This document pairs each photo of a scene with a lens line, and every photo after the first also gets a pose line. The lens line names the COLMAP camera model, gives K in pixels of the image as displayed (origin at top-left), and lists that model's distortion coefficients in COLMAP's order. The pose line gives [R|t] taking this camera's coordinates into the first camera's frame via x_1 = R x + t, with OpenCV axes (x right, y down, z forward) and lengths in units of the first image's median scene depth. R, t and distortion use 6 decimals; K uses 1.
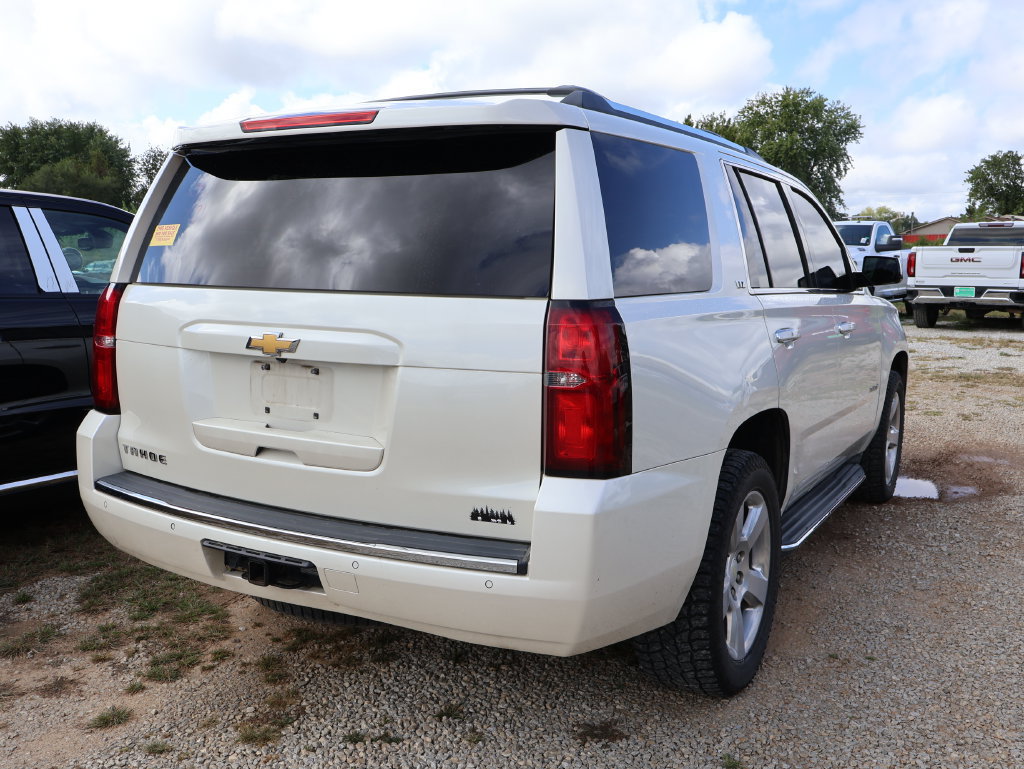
lens RADIAL K [[959.6, 0, 516.0], [0, 959.6, 388.4], [0, 0, 1]] dist [0.001371, 0.000000]
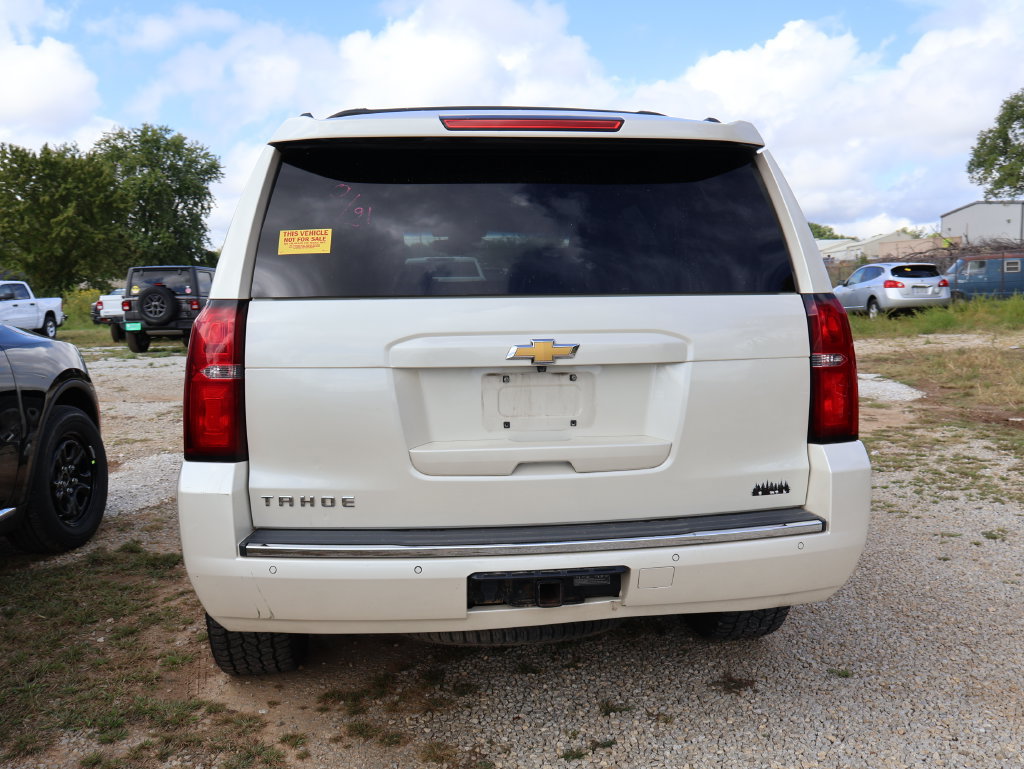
lens RADIAL K [[959.6, 0, 511.9], [0, 959.6, 381.6], [0, 0, 1]] dist [0.001371, 0.000000]
pose [[0.800389, -0.075195, 0.594746, -0.713353], [0.102274, 0.994685, -0.011877, -0.006862], [-0.590692, 0.070333, 0.803826, 0.209997]]
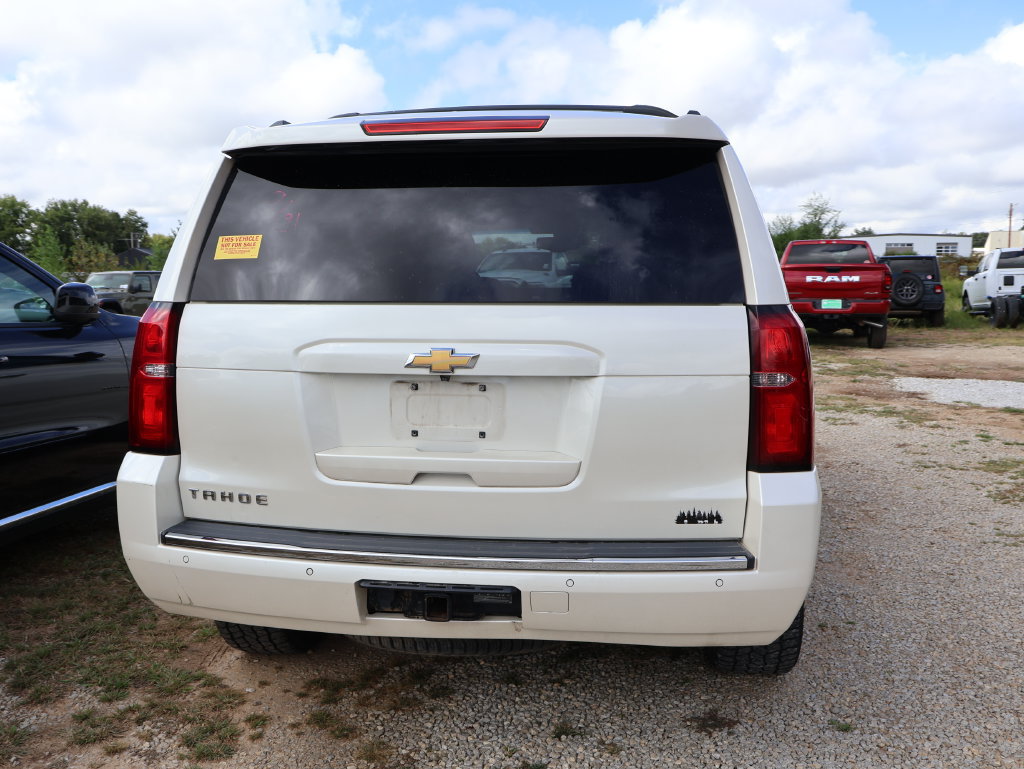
lens RADIAL K [[959.6, 0, 510.9], [0, 959.6, 391.4], [0, 0, 1]] dist [0.001371, 0.000000]
pose [[0.930638, -0.050653, 0.362418, -0.446012], [0.059883, 0.998103, -0.014274, 0.000833], [-0.361008, 0.034986, 0.931906, 0.087822]]
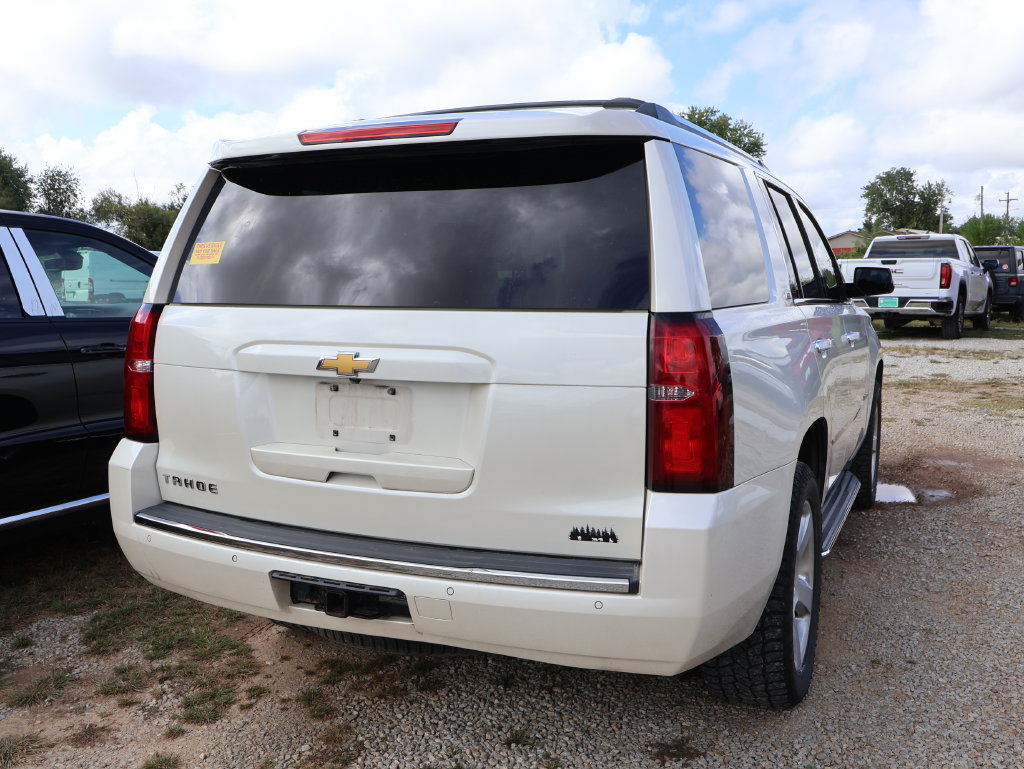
lens RADIAL K [[959.6, 0, 514.8], [0, 959.6, 391.1], [0, 0, 1]] dist [0.001371, 0.000000]
pose [[0.995821, -0.024290, 0.088041, -0.144475], [0.025651, 0.999568, -0.014368, -0.000951], [-0.087654, 0.016567, 0.996013, 0.025283]]
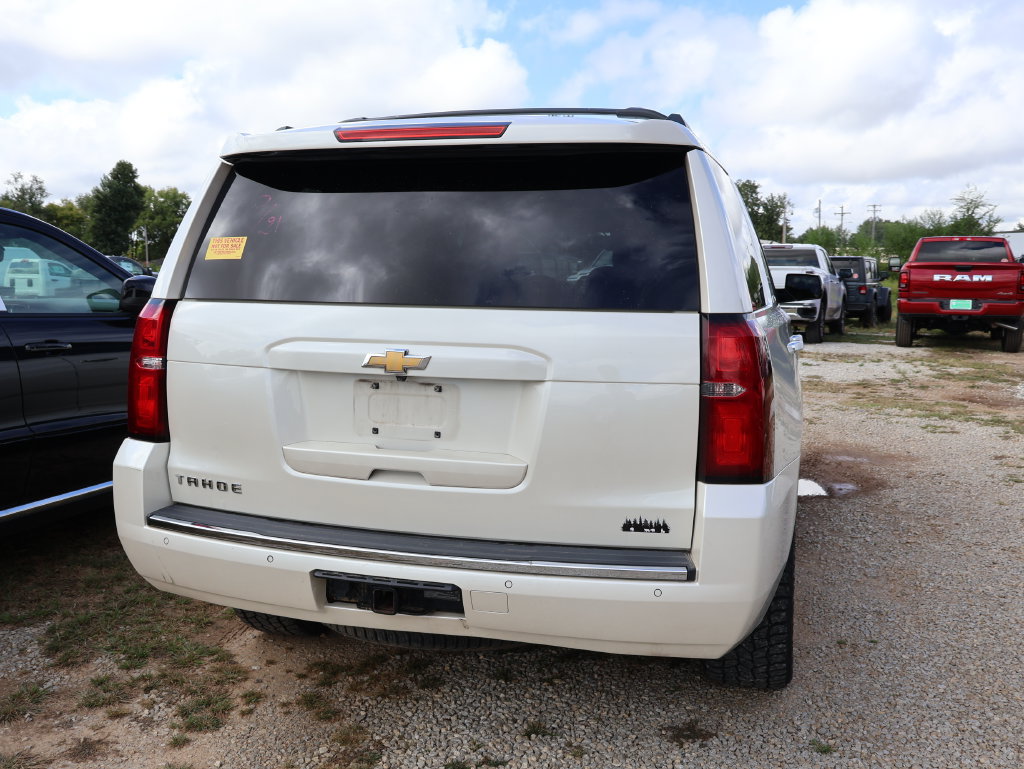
lens RADIAL K [[959.6, 0, 511.6], [0, 959.6, 386.0], [0, 0, 1]] dist [0.001371, 0.000000]
pose [[0.972728, -0.023430, 0.230763, -0.305205], [0.028331, 0.999437, -0.017948, -0.000893], [-0.230213, 0.023996, 0.972844, 0.030598]]
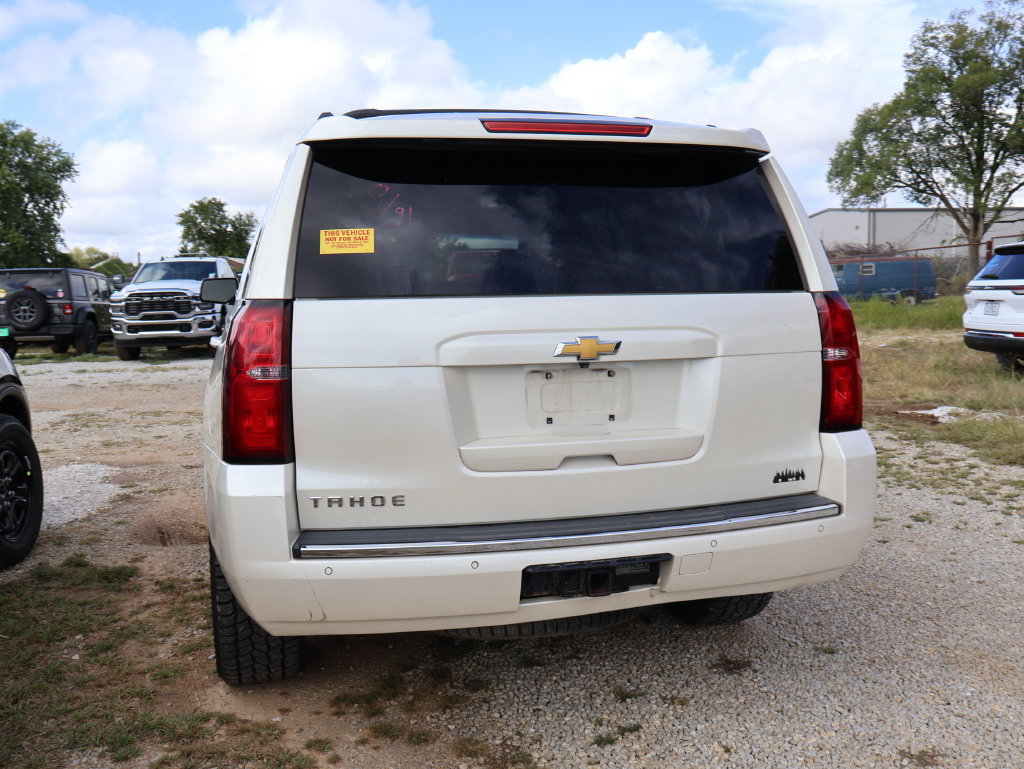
lens RADIAL K [[959.6, 0, 510.4], [0, 959.6, 378.5], [0, 0, 1]] dist [0.001371, 0.000000]
pose [[0.713273, -0.082454, 0.696019, -0.839036], [0.118479, 0.992949, -0.003787, -0.017831], [-0.690800, 0.085164, 0.718013, 0.292492]]
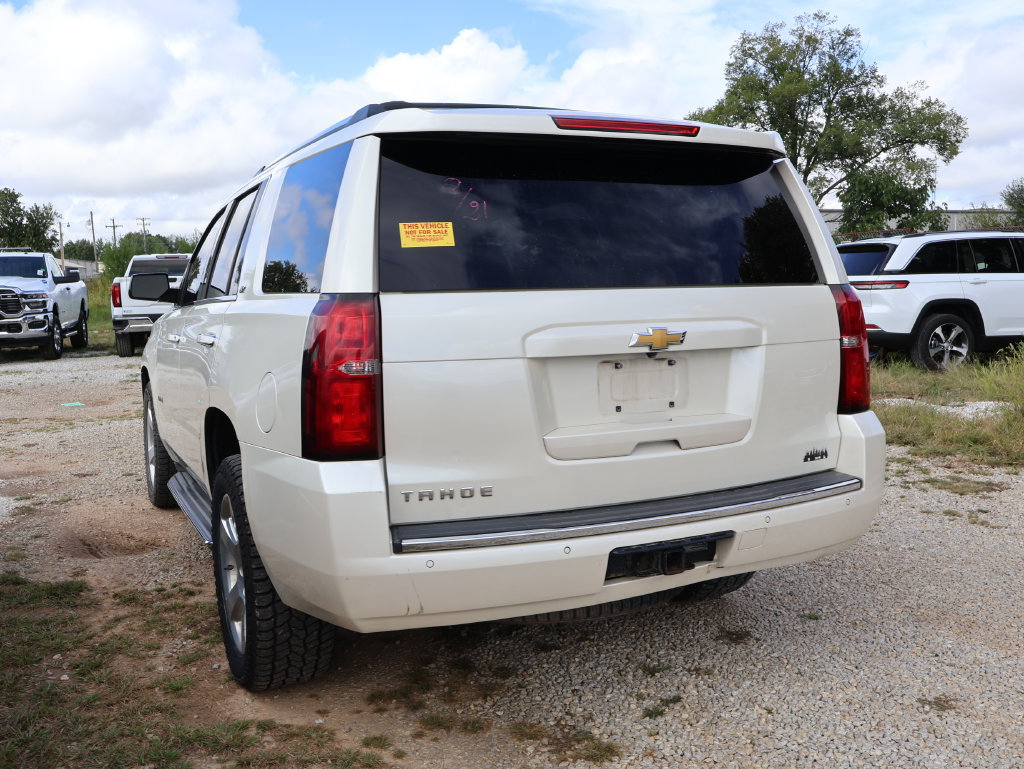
lens RADIAL K [[959.6, 0, 512.0], [0, 959.6, 389.0], [0, 0, 1]] dist [0.001371, 0.000000]
pose [[0.571095, -0.106556, 0.813939, -0.997820], [0.136728, 0.990036, 0.033675, -0.041195], [-0.809417, 0.092057, 0.579973, 0.446943]]
